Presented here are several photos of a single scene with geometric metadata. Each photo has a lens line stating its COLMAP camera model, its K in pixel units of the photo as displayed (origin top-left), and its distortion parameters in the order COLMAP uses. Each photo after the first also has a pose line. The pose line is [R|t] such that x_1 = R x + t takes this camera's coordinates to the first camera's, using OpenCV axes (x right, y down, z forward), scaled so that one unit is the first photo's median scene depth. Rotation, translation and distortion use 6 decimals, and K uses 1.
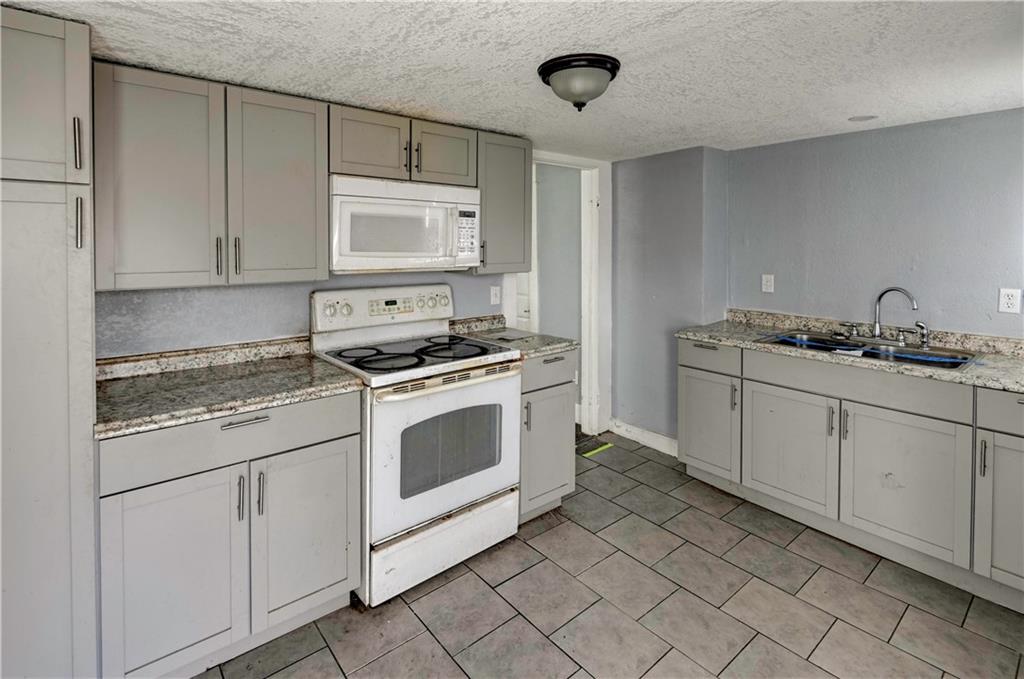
lens RADIAL K [[495.6, 0, 515.9], [0, 495.6, 338.1], [0, 0, 1]] dist [0.006142, -0.006137]
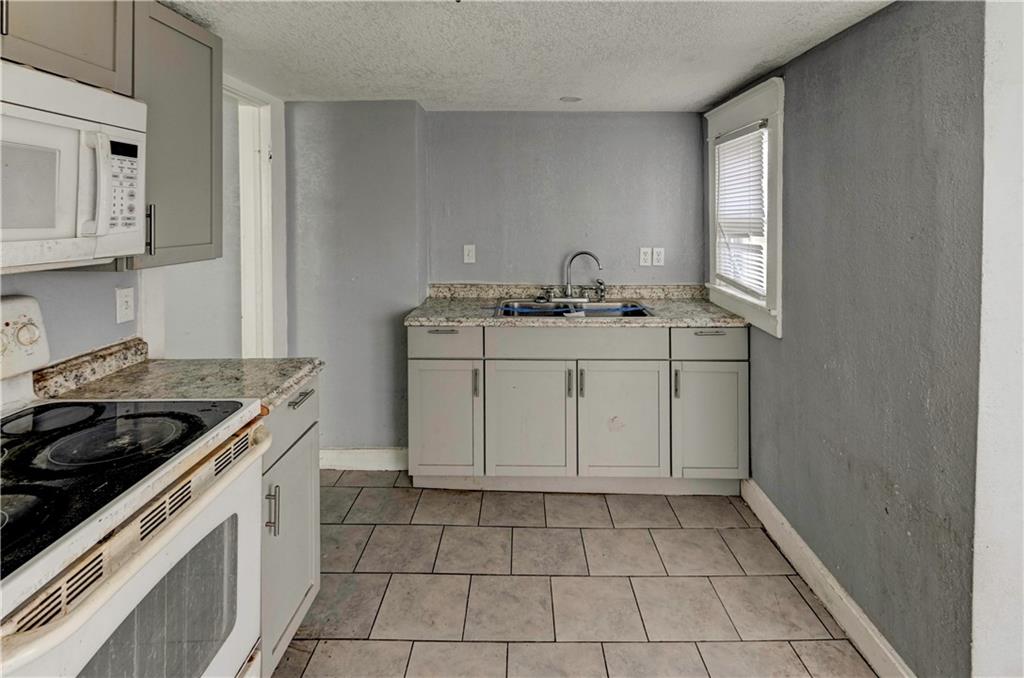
lens RADIAL K [[495.6, 0, 486.0], [0, 495.6, 259.6], [0, 0, 1]] dist [0.006142, -0.006137]
pose [[0.641706, -0.066589, 0.764054, -0.222220], [0.138676, 0.989877, -0.030200, -0.071884], [-0.754309, 0.125335, 0.644445, 0.393053]]
